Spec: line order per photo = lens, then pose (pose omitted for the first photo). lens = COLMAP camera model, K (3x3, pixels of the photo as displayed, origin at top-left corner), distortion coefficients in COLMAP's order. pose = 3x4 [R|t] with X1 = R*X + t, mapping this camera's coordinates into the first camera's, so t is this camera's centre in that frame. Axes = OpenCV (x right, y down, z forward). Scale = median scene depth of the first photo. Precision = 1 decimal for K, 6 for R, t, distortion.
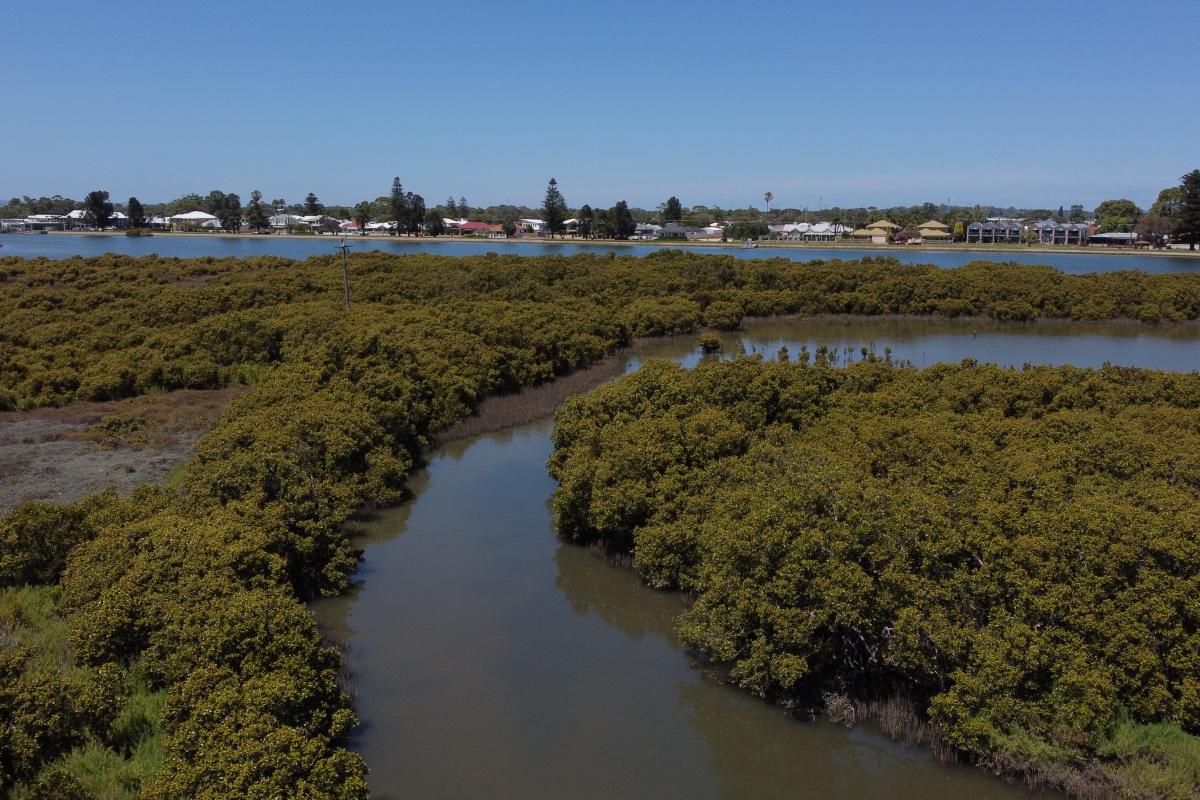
lens RADIAL K [[1085.3, 0, 600.0], [0, 1085.3, 400.0], [0, 0, 1]] dist [-0.002484, -0.003256]
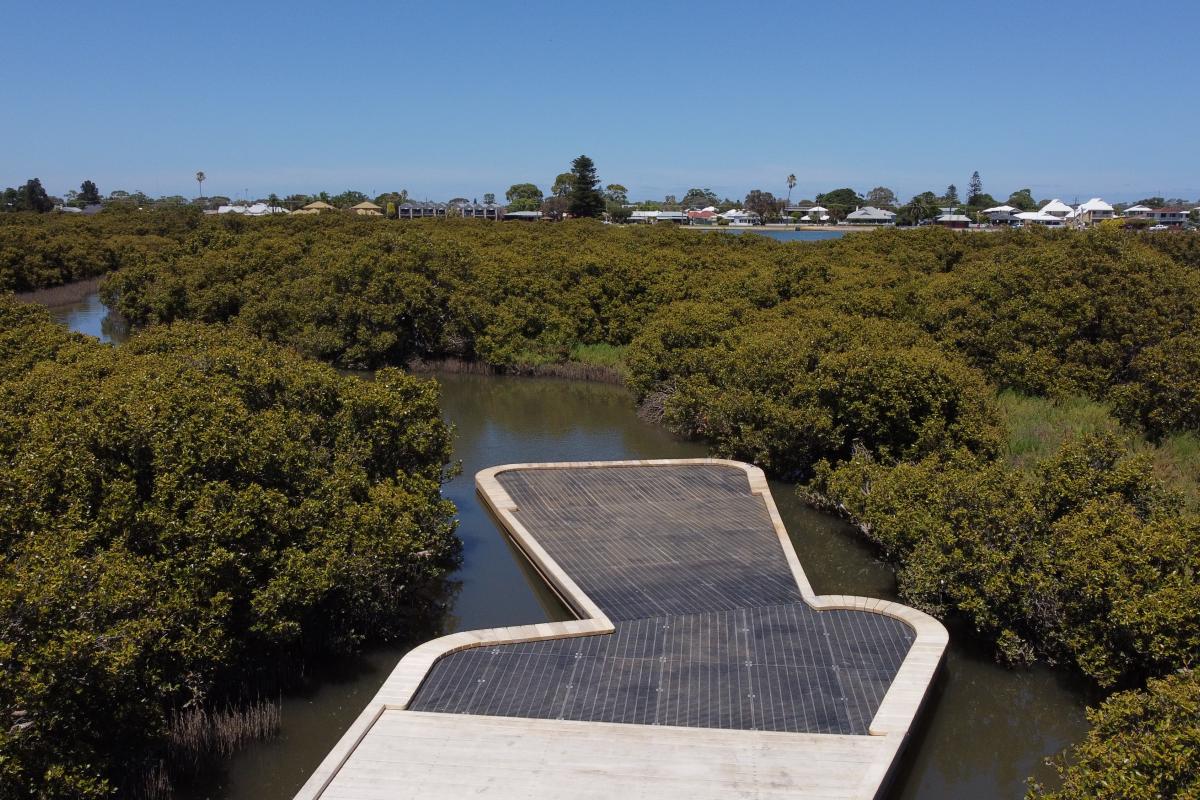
lens RADIAL K [[1085.3, 0, 600.0], [0, 1085.3, 400.0], [0, 0, 1]] dist [-0.002484, -0.003256]
pose [[0.872502, -0.083455, 0.481430, -0.211951], [0.081846, 0.996347, 0.024385, 0.221962], [-0.481706, 0.018127, 0.876145, -0.338003]]
